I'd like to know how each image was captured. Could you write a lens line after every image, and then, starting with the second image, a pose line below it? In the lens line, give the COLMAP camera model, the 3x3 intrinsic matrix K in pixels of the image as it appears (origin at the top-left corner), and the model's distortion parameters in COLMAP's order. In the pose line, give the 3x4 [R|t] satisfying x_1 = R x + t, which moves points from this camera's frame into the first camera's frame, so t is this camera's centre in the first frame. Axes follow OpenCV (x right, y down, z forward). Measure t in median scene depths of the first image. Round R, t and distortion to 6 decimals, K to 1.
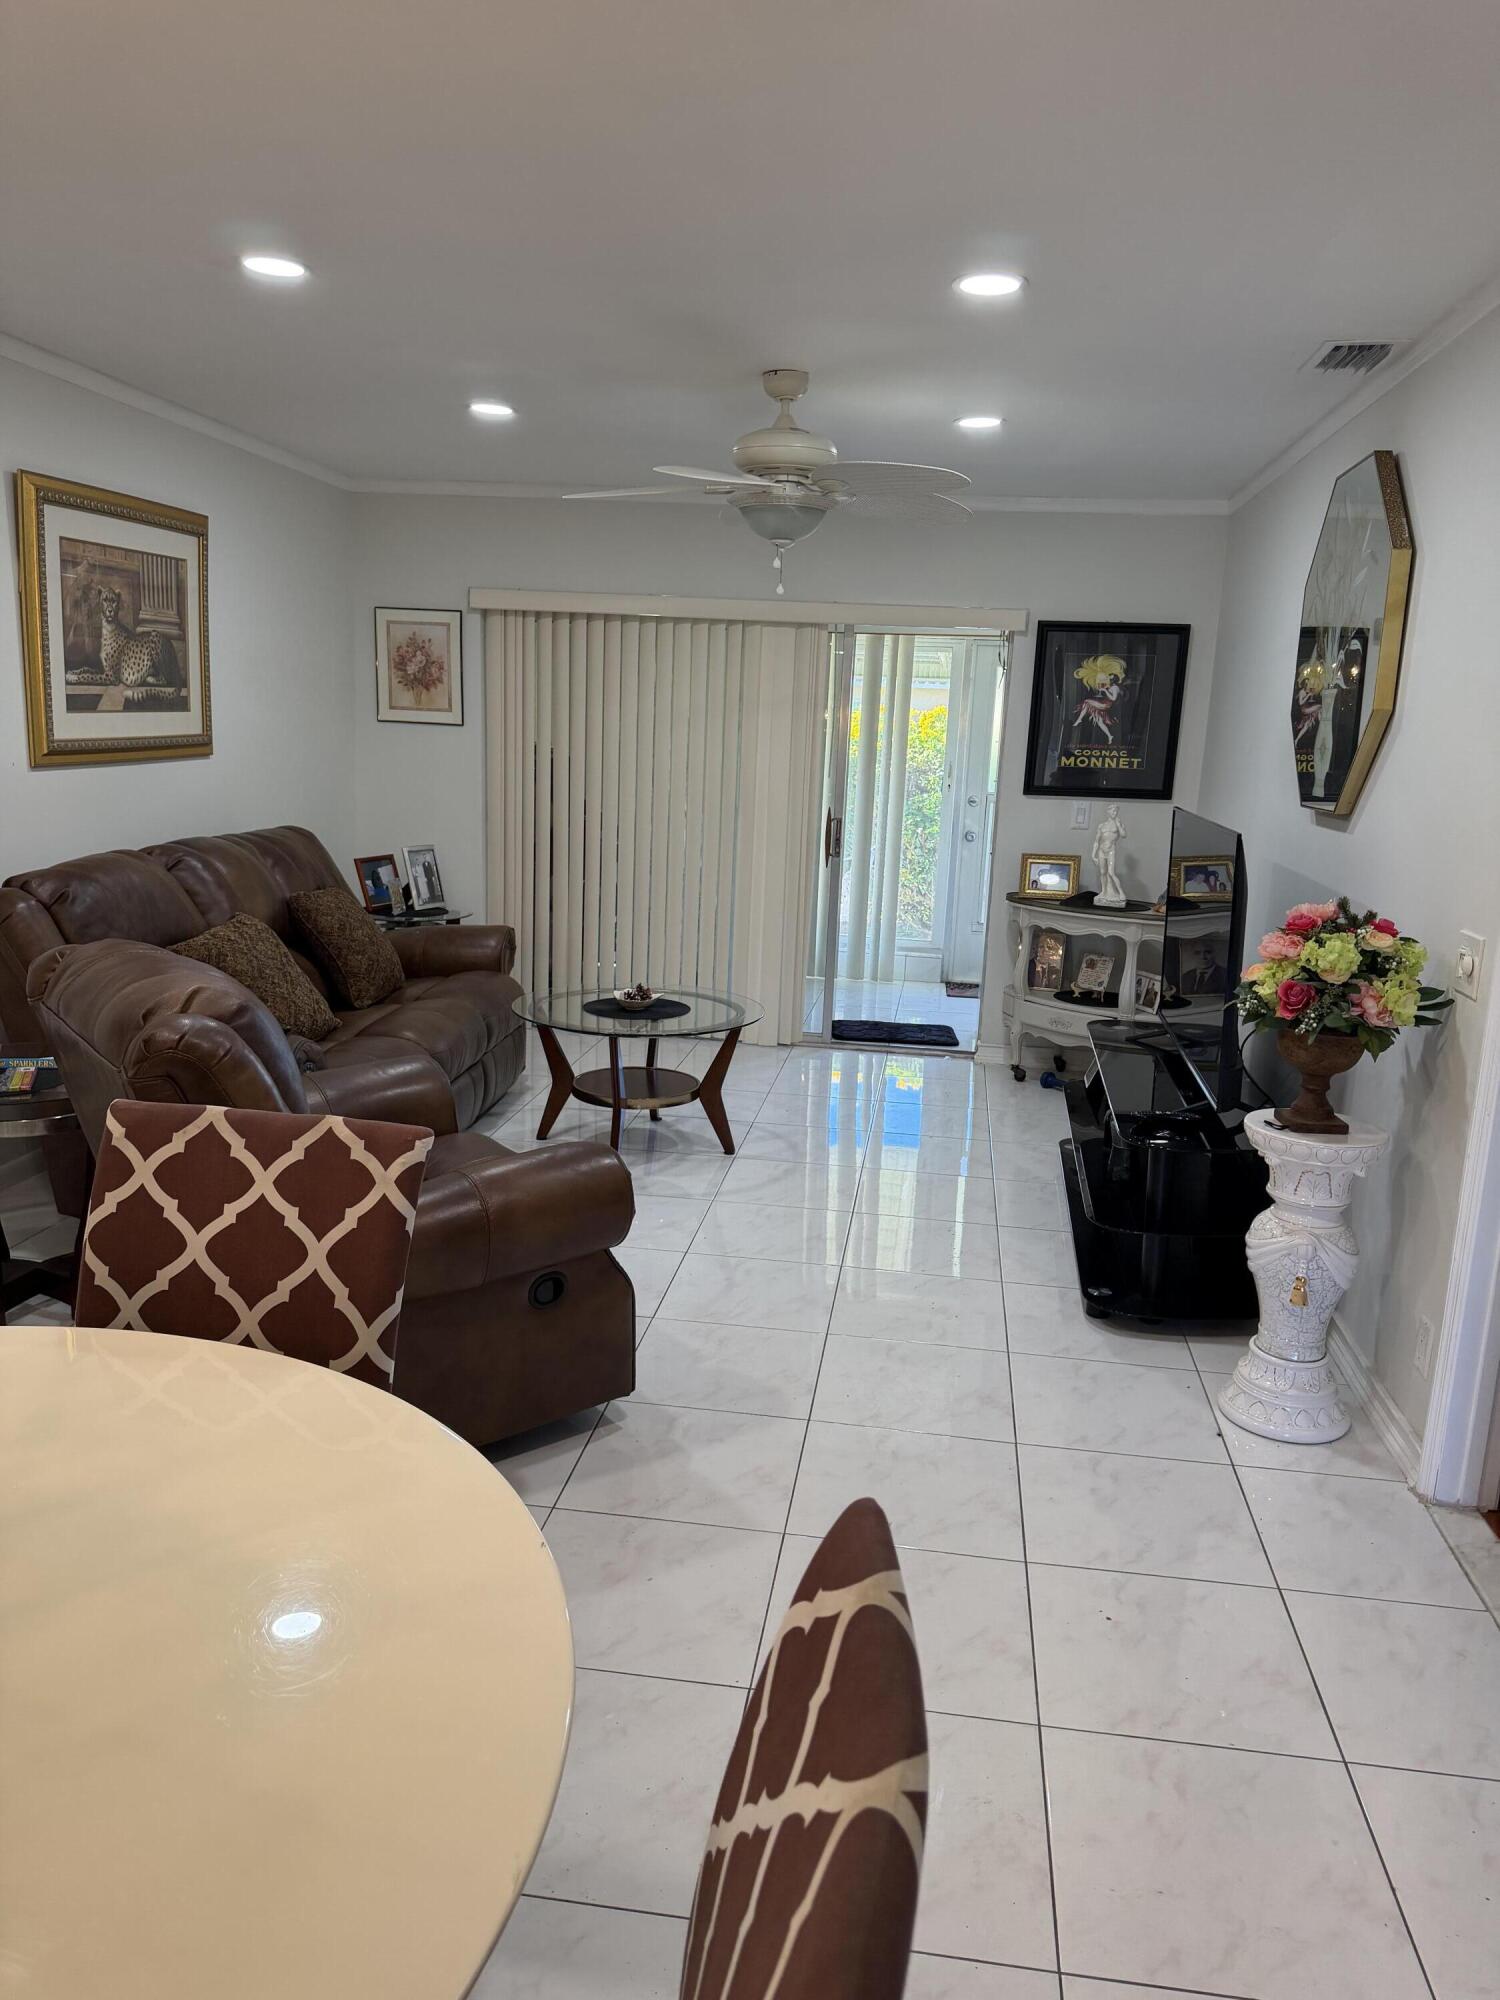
lens RADIAL K [[1443.1, 0, 750.0], [0, 1443.1, 1000.0], [0, 0, 1]] dist [0.071606, -0.102802]
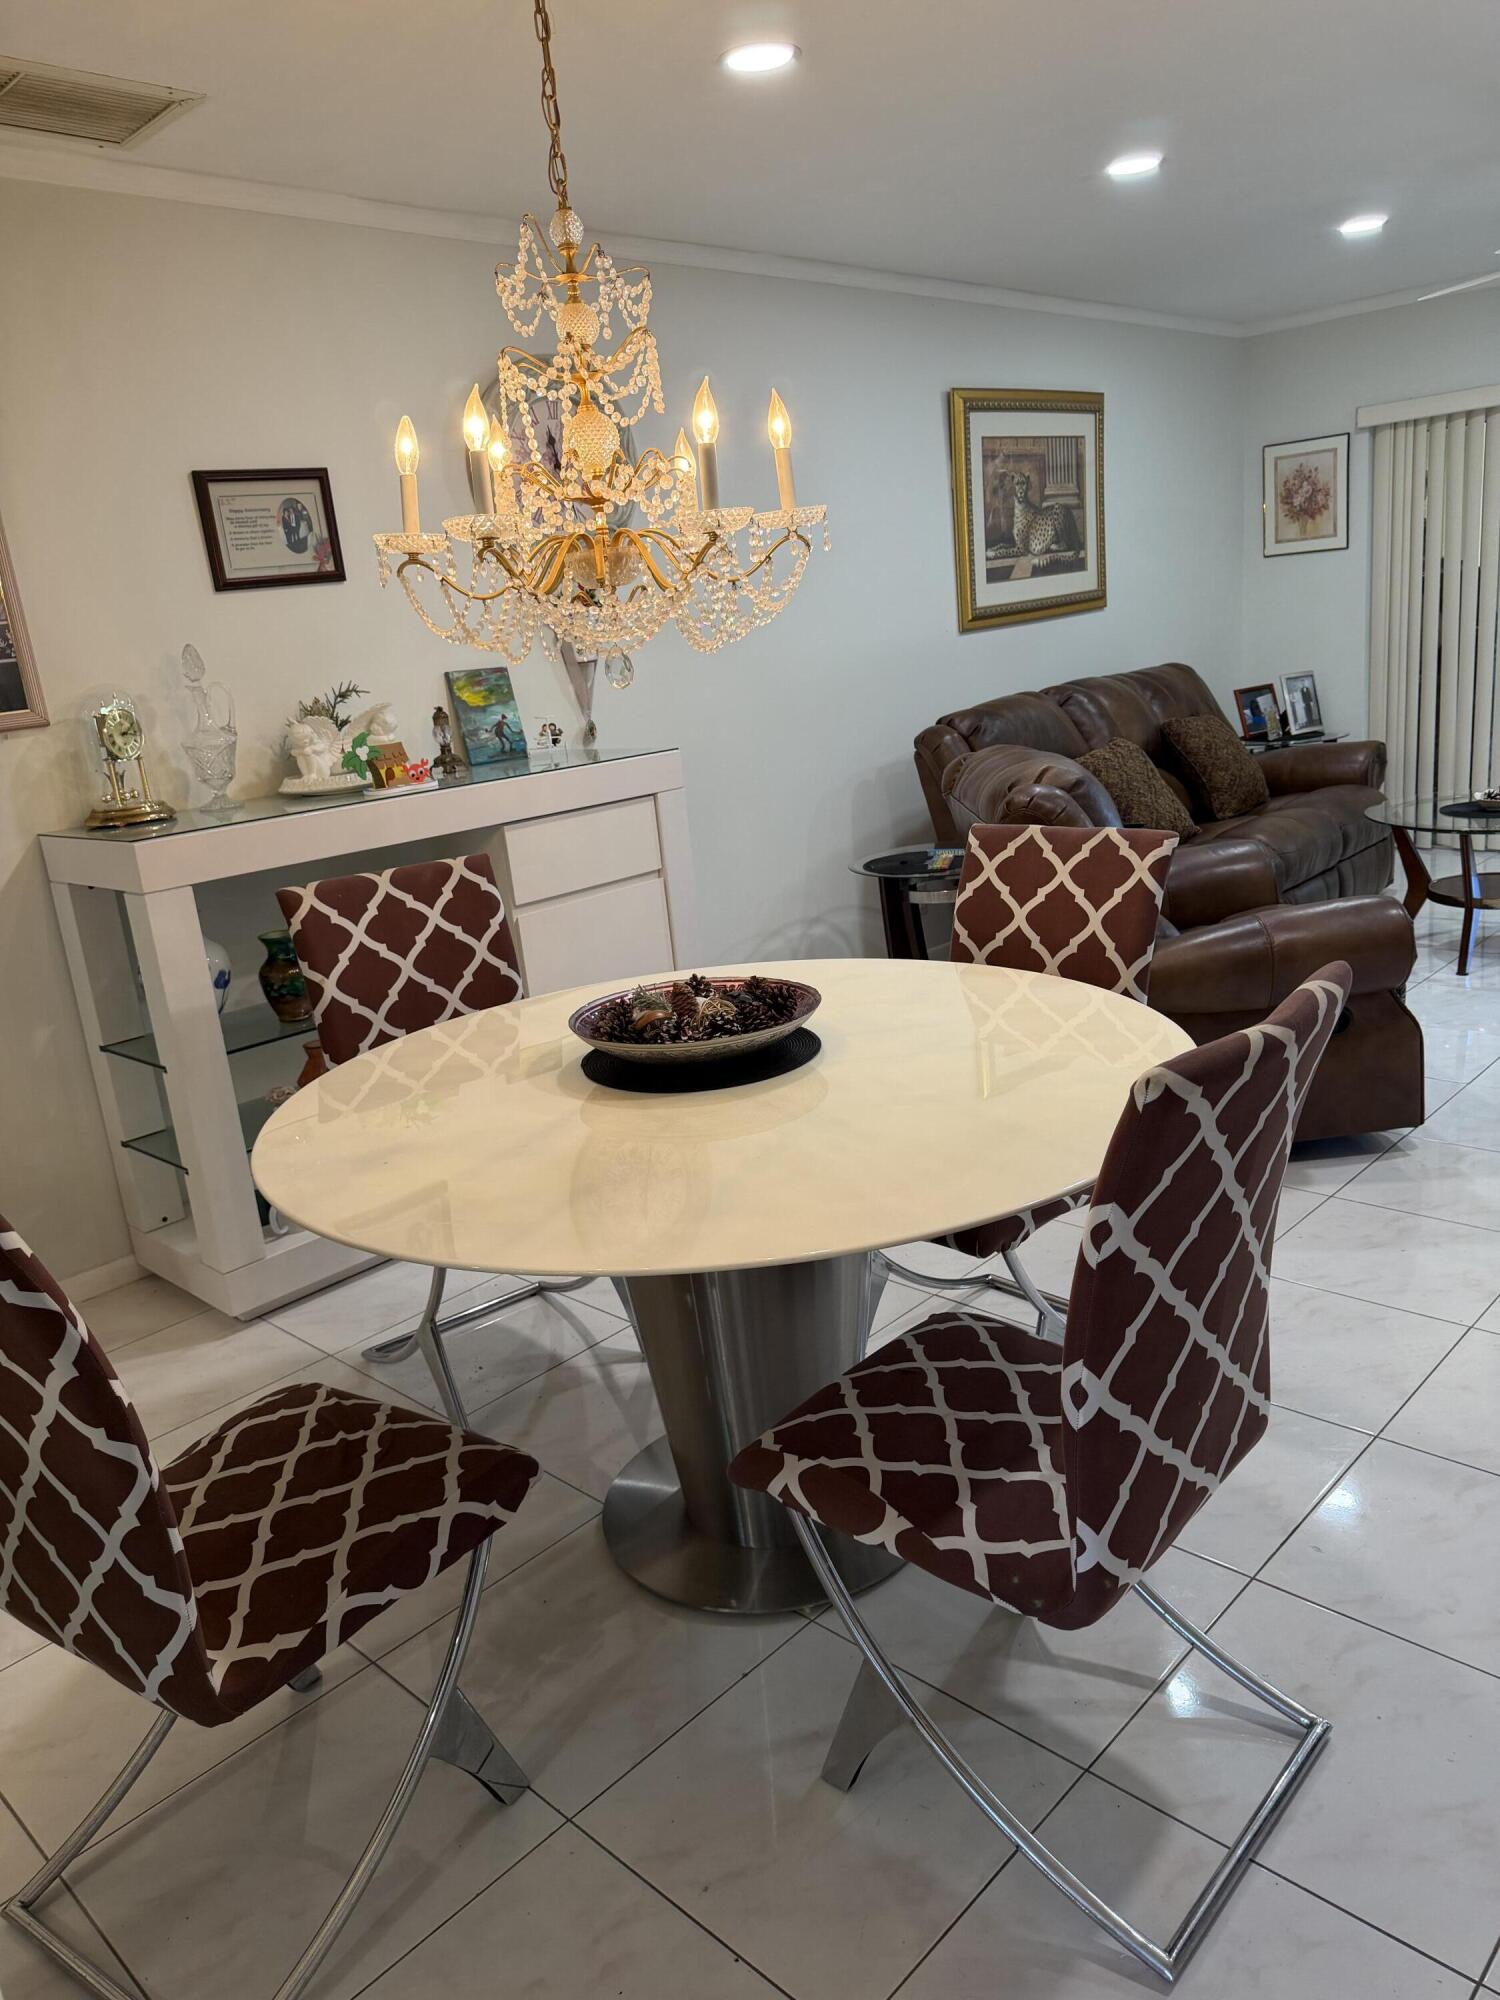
lens RADIAL K [[1430.1, 0, 709.2], [0, 1430.1, 995.6], [0, 0, 1]] dist [0.008106, 0.005050]
pose [[0.797284, 0.043691, -0.602021, 0.086256], [0.010855, 0.996178, 0.086672, 0.041469], [0.603506, -0.075638, 0.793763, -0.122990]]
